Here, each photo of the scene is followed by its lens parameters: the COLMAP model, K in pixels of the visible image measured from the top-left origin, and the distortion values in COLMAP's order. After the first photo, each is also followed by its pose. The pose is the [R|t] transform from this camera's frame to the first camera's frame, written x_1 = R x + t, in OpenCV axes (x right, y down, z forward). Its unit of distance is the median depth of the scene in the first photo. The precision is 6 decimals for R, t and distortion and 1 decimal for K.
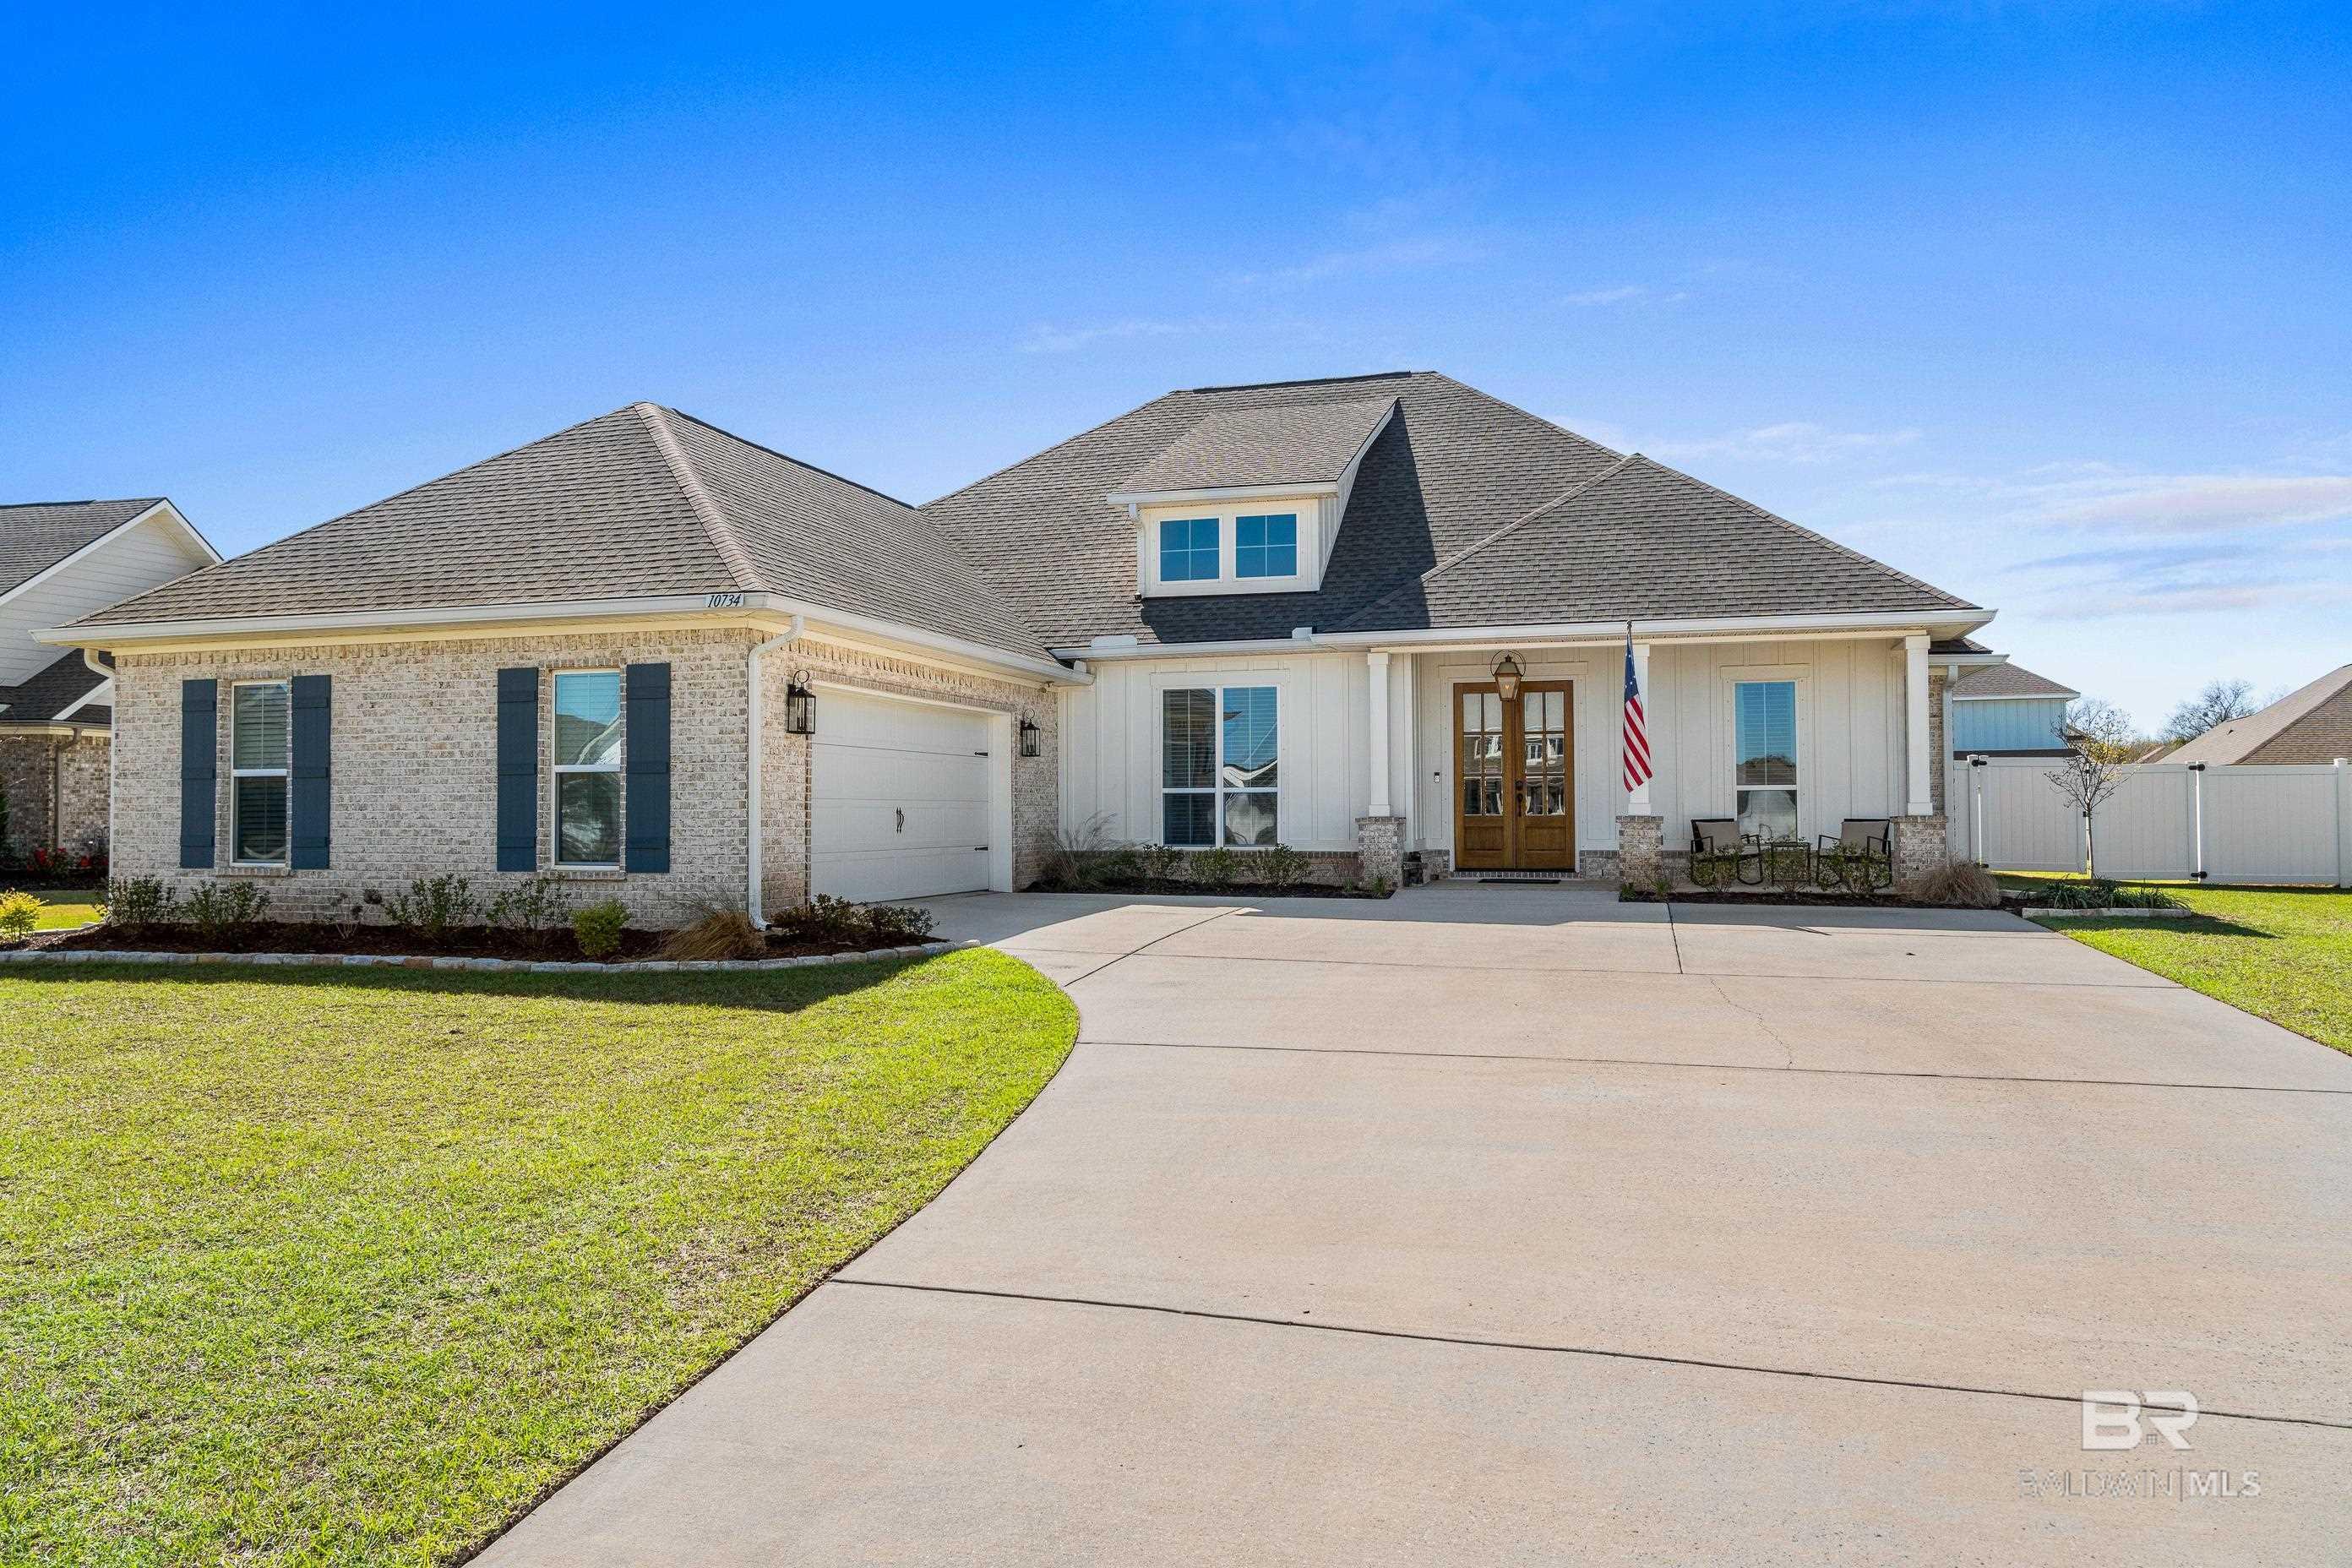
lens RADIAL K [[1619.7, 0, 1188.7], [0, 1619.7, 750.8], [0, 0, 1]] dist [-0.032141, -0.004774]
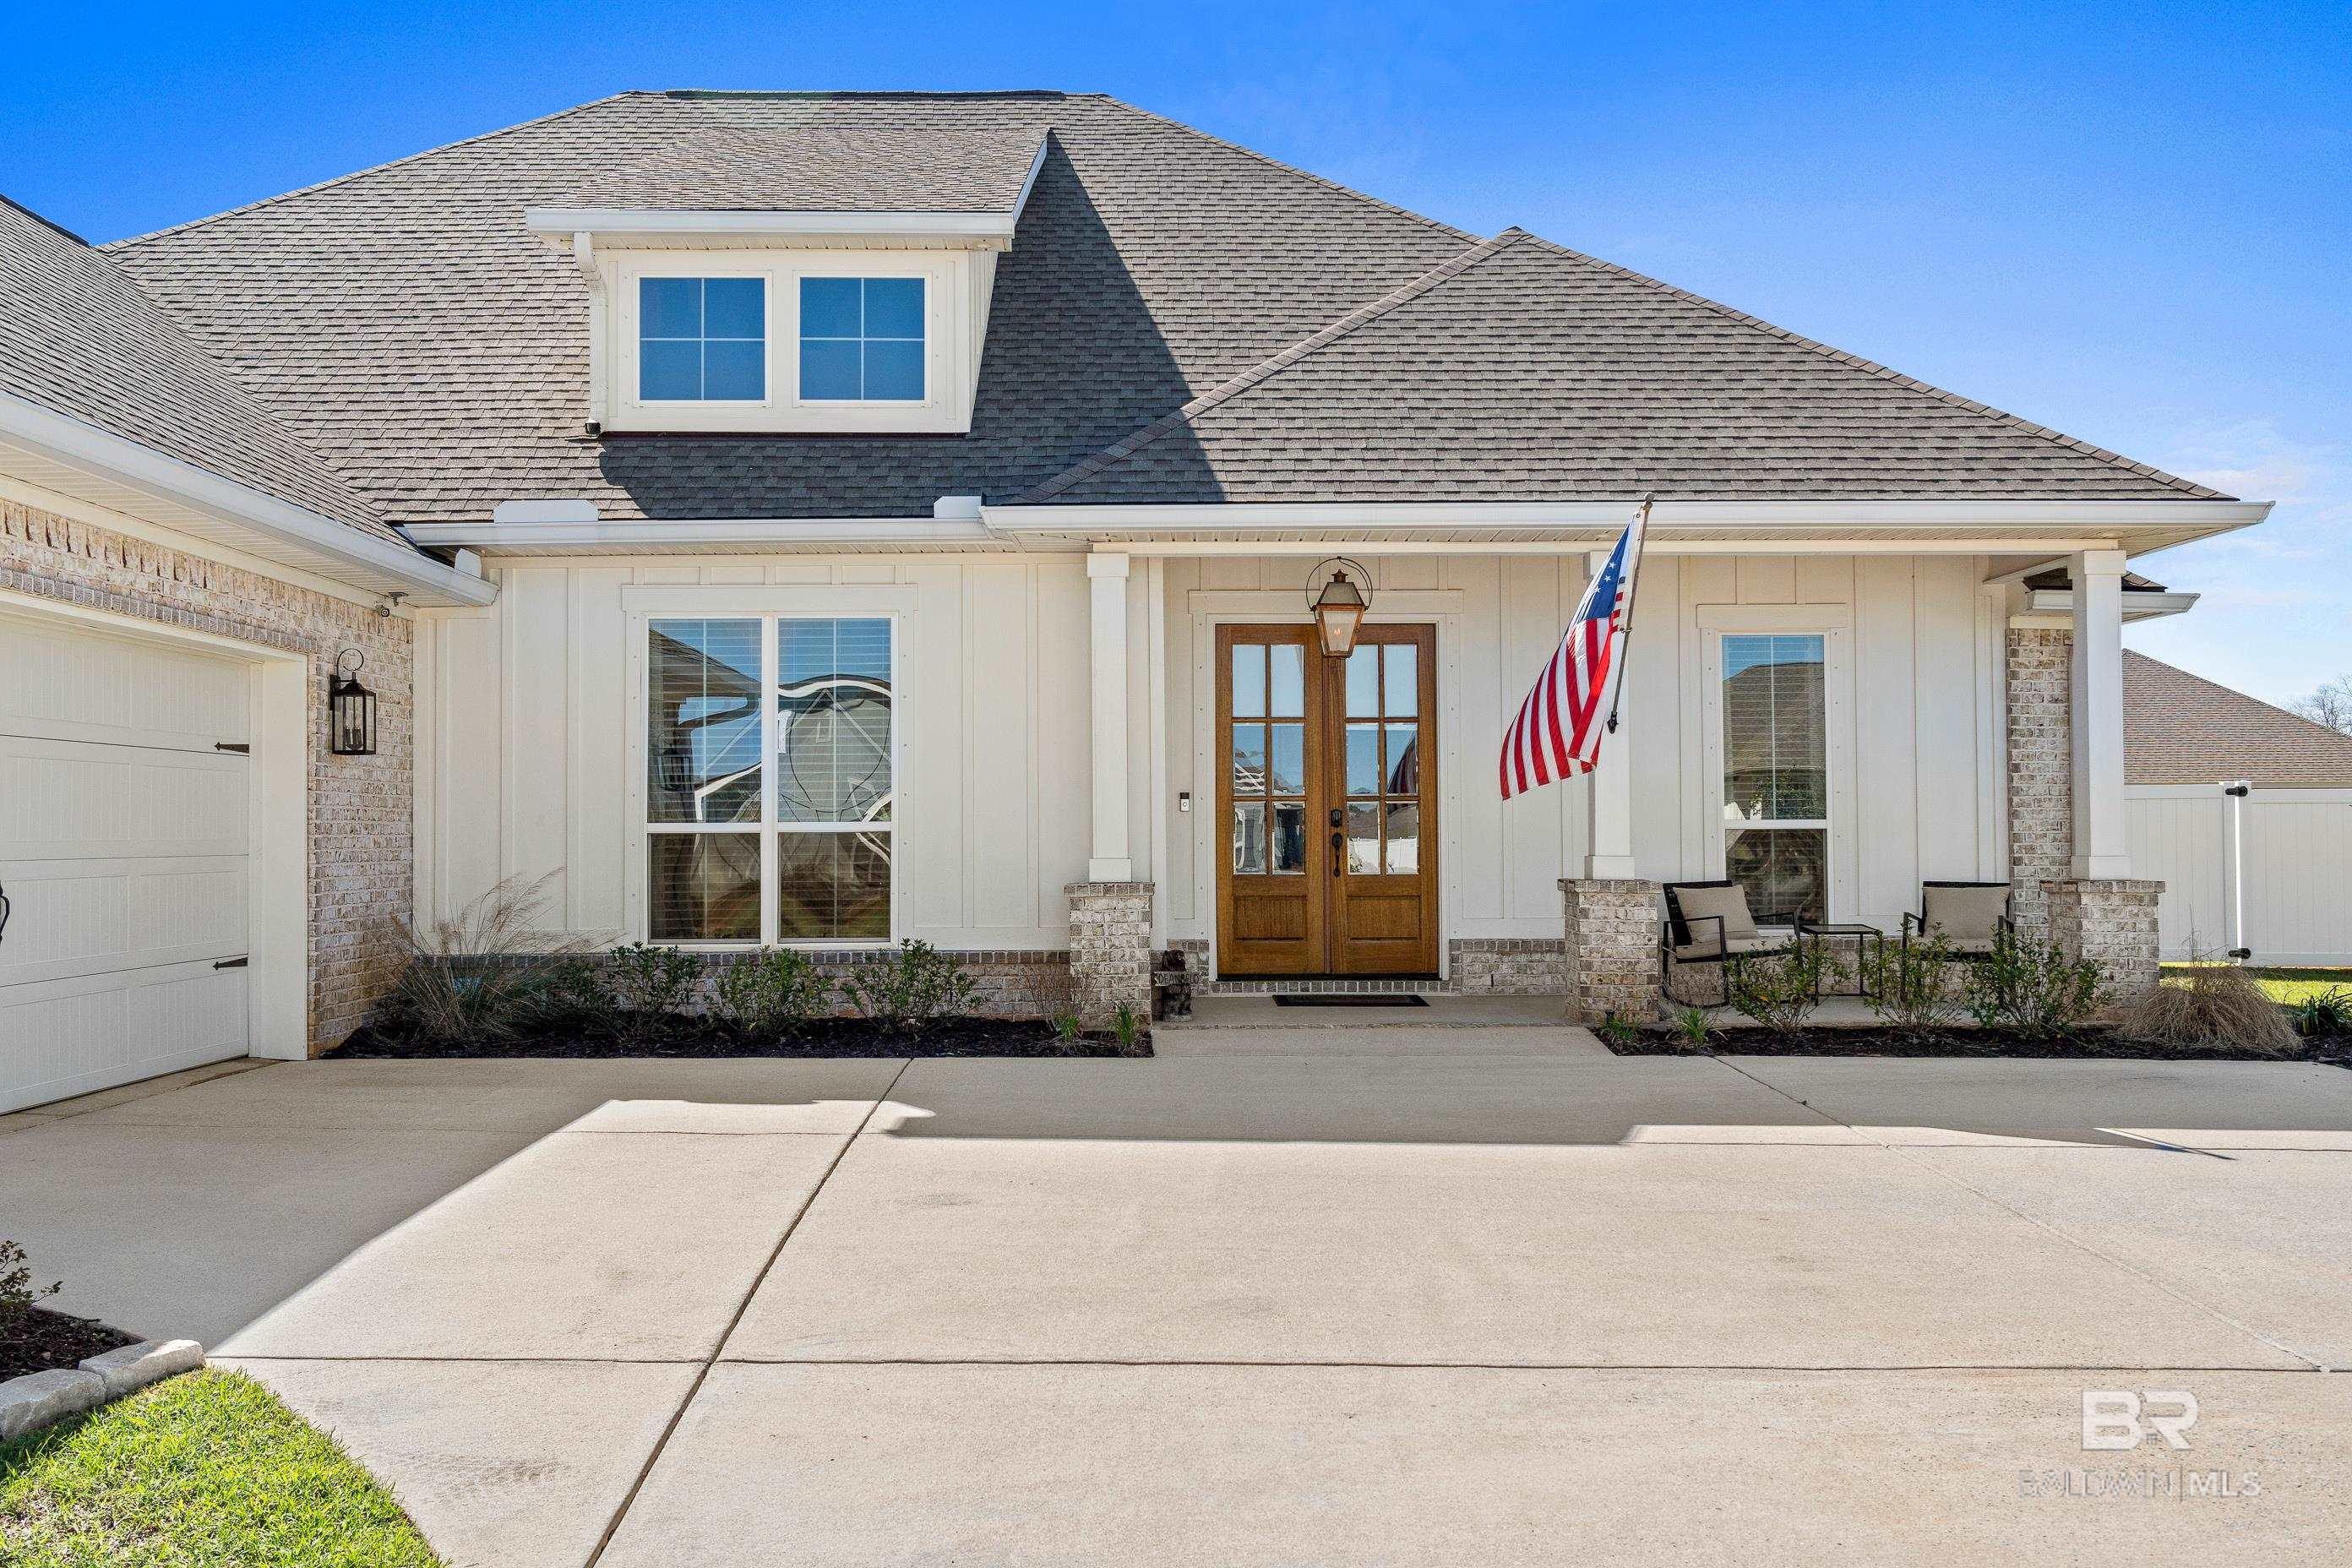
lens RADIAL K [[2025.1, 0, 1181.1], [0, 2025.1, 771.5], [0, 0, 1]] dist [0.010612, 0.021626]
pose [[0.954481, 0.008045, 0.298164, -0.046403], [-0.009940, 0.999939, 0.004840, 0.003351], [-0.298107, -0.007583, 0.954502, 0.393855]]
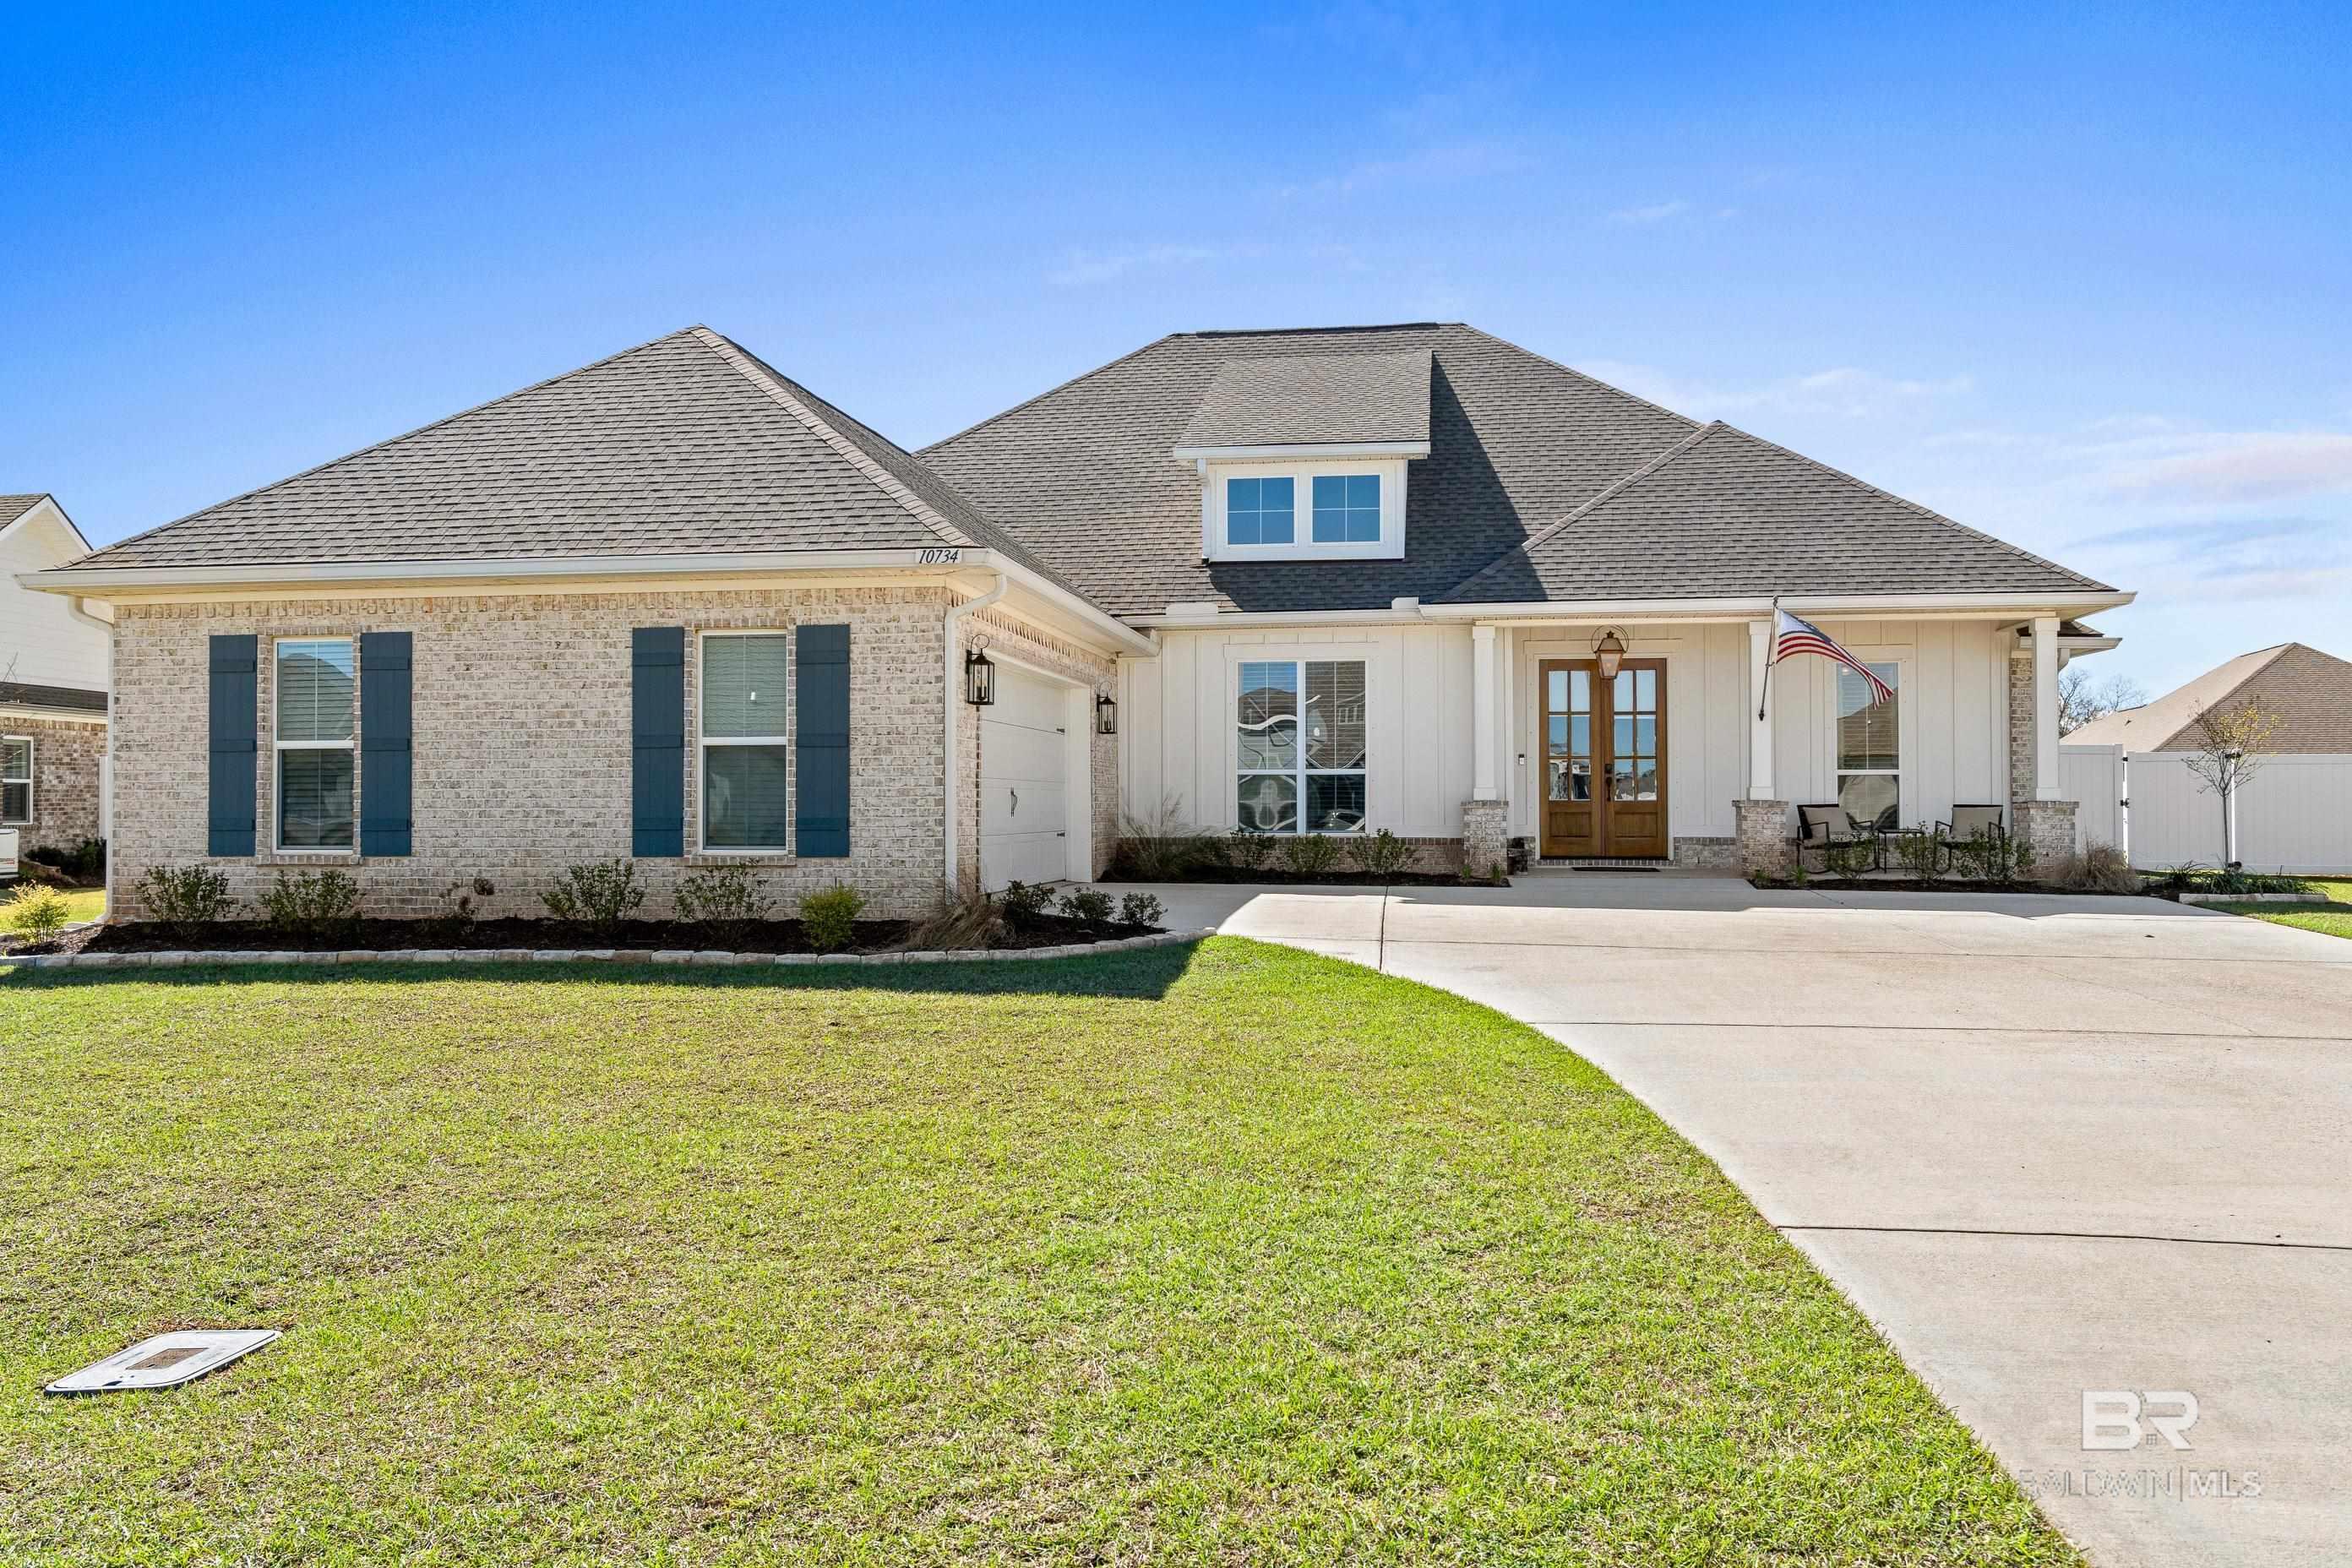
lens RADIAL K [[1825.7, 0, 1170.2], [0, 1825.7, 775.5], [0, 0, 1]] dist [-0.011387, 0.008777]
pose [[0.990432, 0.004368, 0.137935, -0.206592], [-0.007322, 0.999754, 0.020916, 0.005128], [-0.137810, -0.021726, 0.990220, -0.024254]]
